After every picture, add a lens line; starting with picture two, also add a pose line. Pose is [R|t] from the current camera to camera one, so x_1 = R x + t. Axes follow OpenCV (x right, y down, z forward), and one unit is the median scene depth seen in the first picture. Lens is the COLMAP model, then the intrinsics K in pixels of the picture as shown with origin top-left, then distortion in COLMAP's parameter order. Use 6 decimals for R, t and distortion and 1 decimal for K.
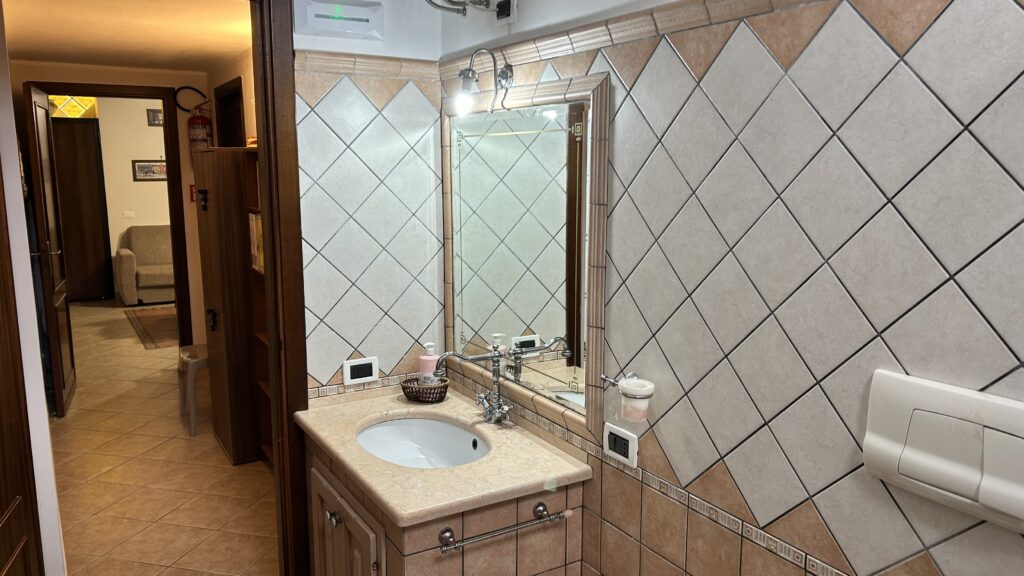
lens RADIAL K [[763.5, 0, 510.7], [0, 763.5, 288.7], [0, 0, 1]] dist [0.029022, -0.016182]
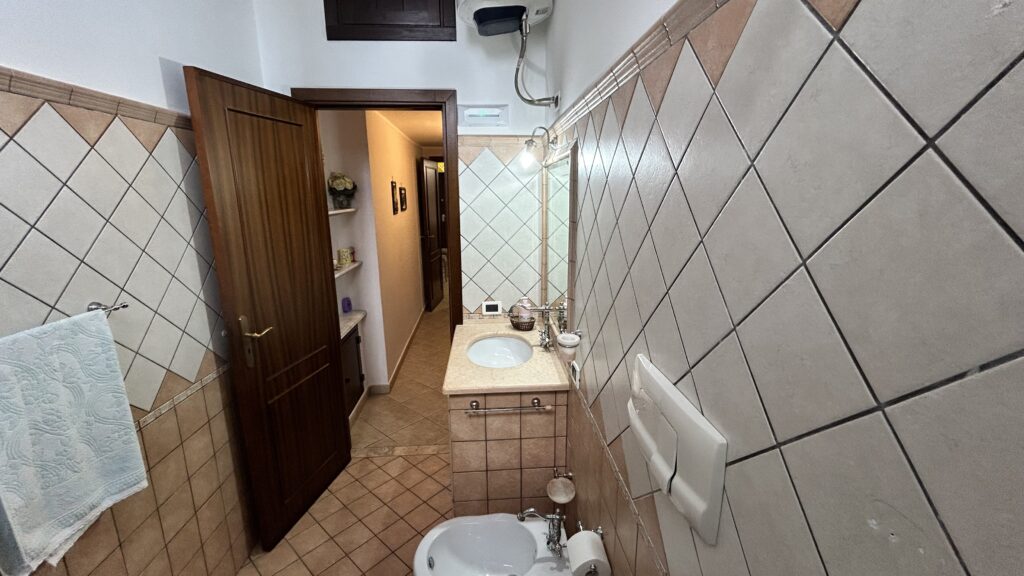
lens RADIAL K [[413.1, 0, 514.7], [0, 413.1, 283.4], [0, 0, 1]] dist [-0.002439, -0.001400]
pose [[0.896071, 0.093322, -0.433991, 0.306535], [-0.069844, 0.995115, 0.069773, -0.028111], [0.438382, -0.032210, 0.898211, 0.134181]]
